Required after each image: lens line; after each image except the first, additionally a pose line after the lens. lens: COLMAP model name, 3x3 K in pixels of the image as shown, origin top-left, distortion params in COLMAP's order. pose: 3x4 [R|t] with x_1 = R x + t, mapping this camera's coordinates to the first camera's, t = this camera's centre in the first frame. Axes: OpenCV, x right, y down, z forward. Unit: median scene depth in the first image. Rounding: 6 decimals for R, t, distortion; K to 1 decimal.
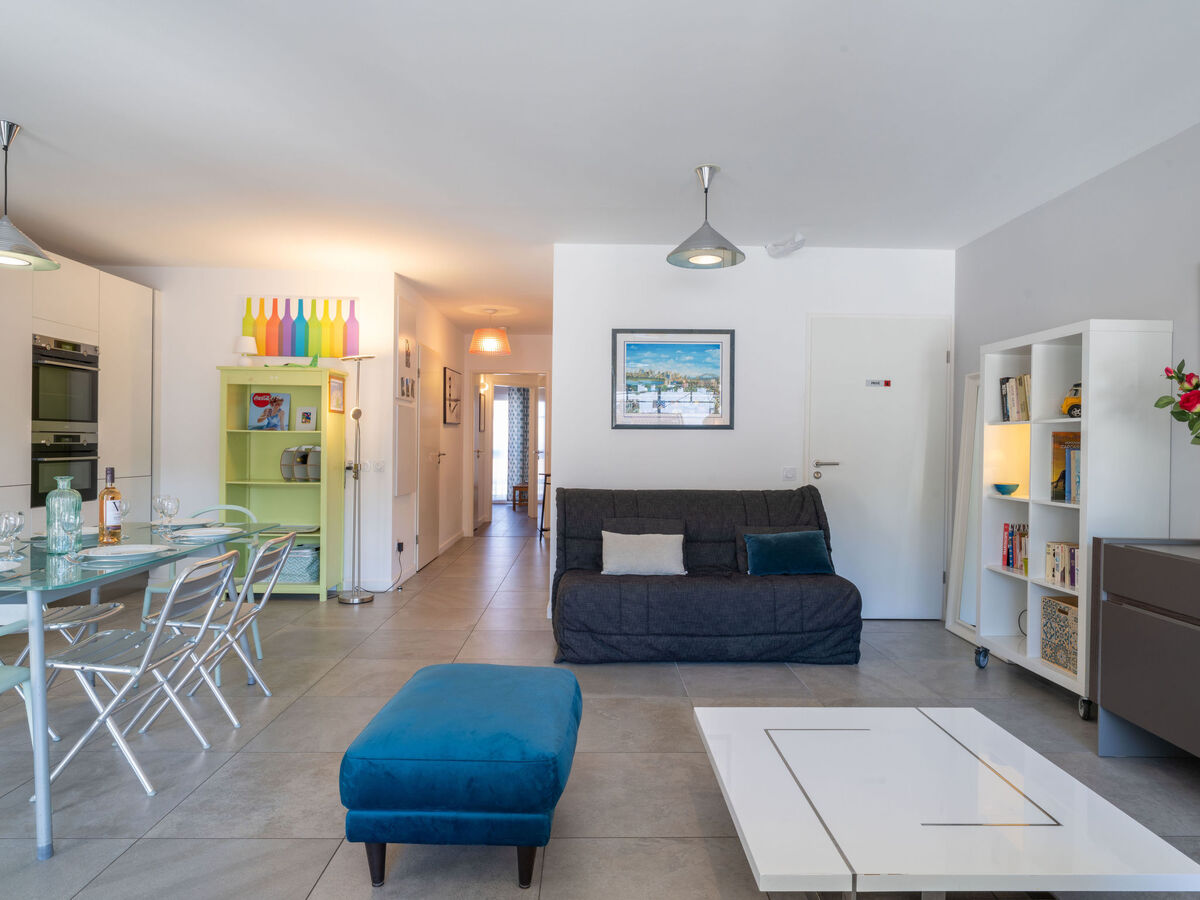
lens RADIAL K [[727.2, 0, 600.0], [0, 727.2, 450.0], [0, 0, 1]] dist [0.004755, 0.001409]
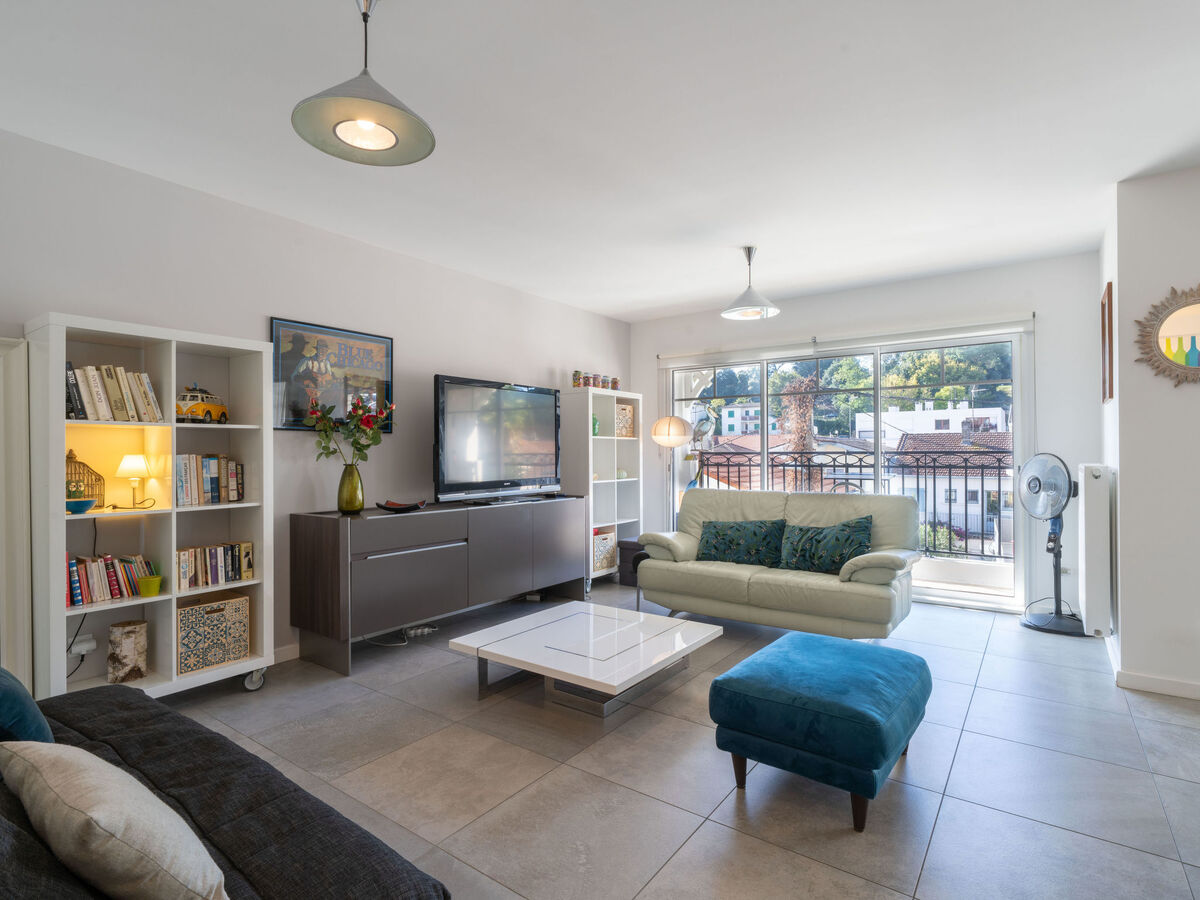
lens RADIAL K [[611.4, 0, 600.0], [0, 611.4, 450.0], [0, 0, 1]] dist [-0.001991, -0.000750]
pose [[-0.797568, -0.006527, 0.603194, -0.217960], [0.000035, 0.999941, 0.010867, -0.010657], [-0.603229, 0.008688, -0.797521, 0.927142]]
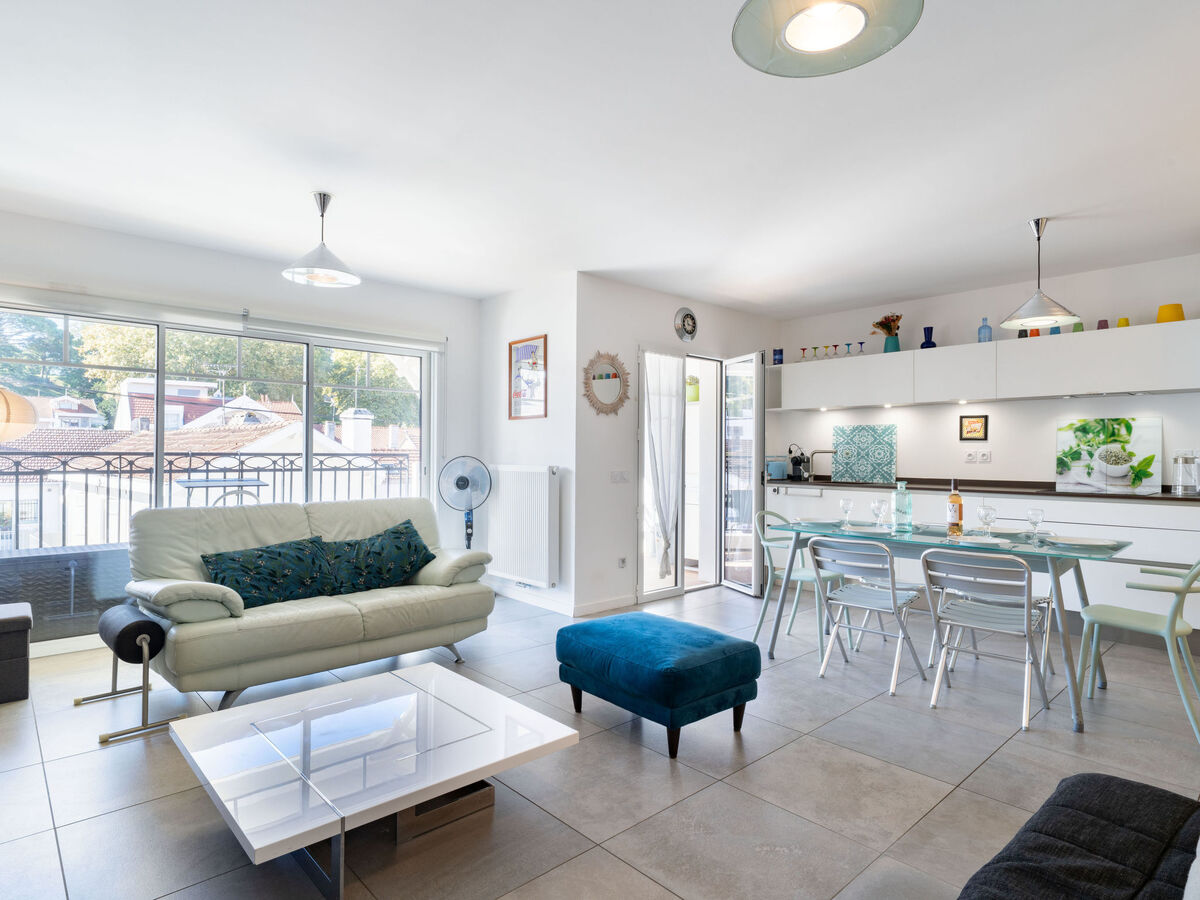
lens RADIAL K [[669.9, 0, 600.0], [0, 669.9, 450.0], [0, 0, 1]] dist [-0.008019, 0.000018]
pose [[-0.748961, -0.020908, -0.662285, 0.362888], [-0.020396, 0.999756, -0.008496, -0.002569], [0.662301, 0.007145, -0.749204, 0.876069]]
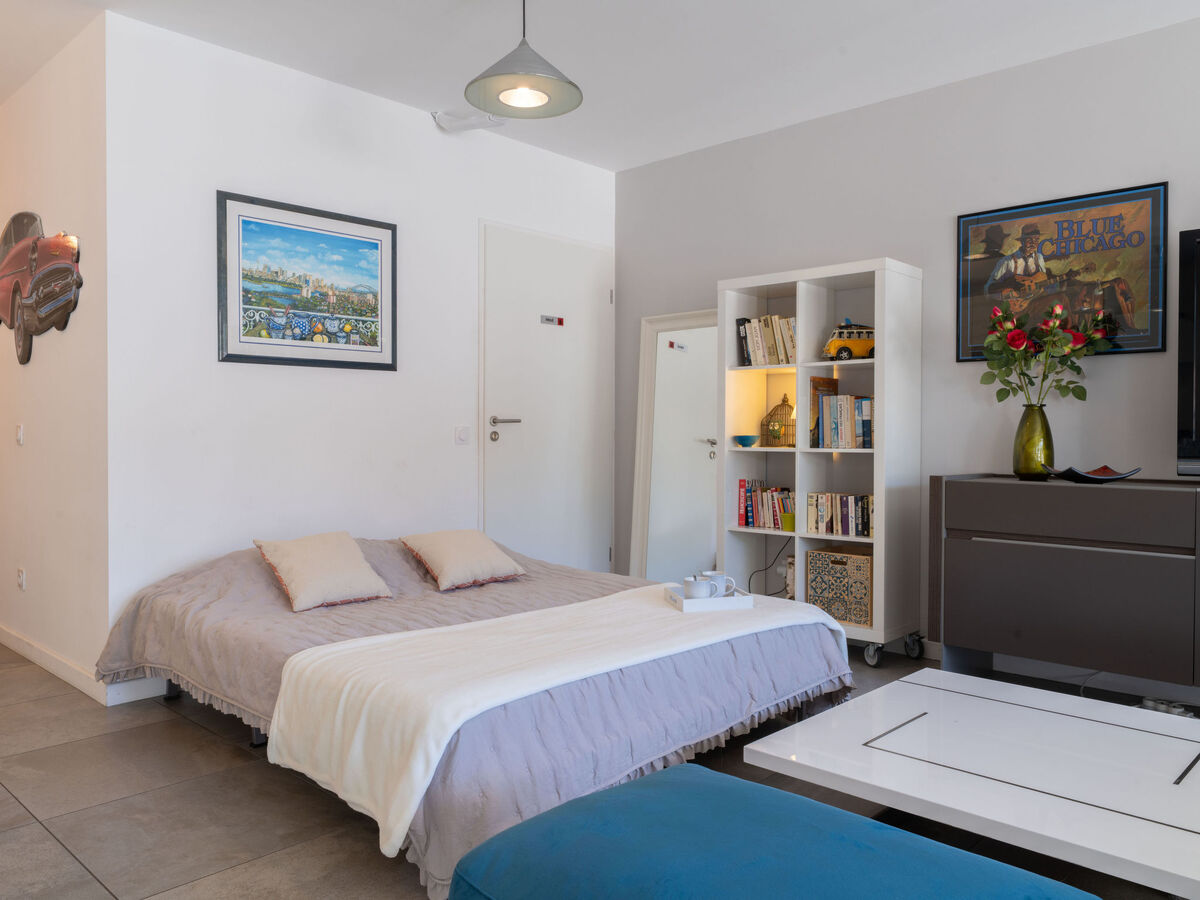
lens RADIAL K [[896.8, 0, 600.0], [0, 896.8, 450.0], [0, 0, 1]] dist [0.002066, 0.000944]
pose [[0.700999, -0.021500, 0.712838, -0.287954], [0.011513, 0.999756, 0.018831, 0.032708], [-0.713069, -0.004994, 0.701076, 0.271679]]
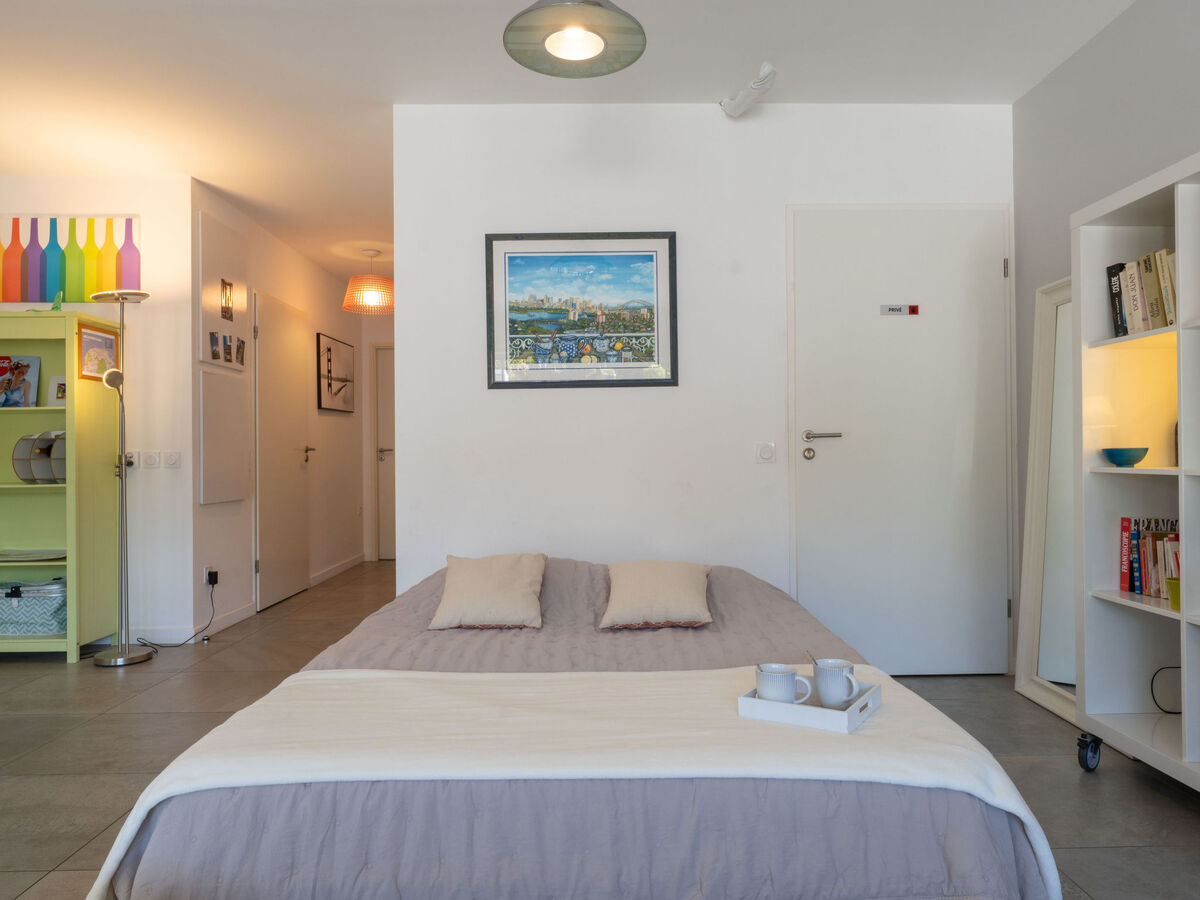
lens RADIAL K [[802.8, 0, 600.0], [0, 802.8, 450.0], [0, 0, 1]] dist [0.000548, 0.001045]
pose [[0.999783, -0.020819, 0.000126, 0.114159], [0.020818, 0.999660, -0.015692, 0.038691], [0.000201, 0.015691, 0.999877, 0.289368]]
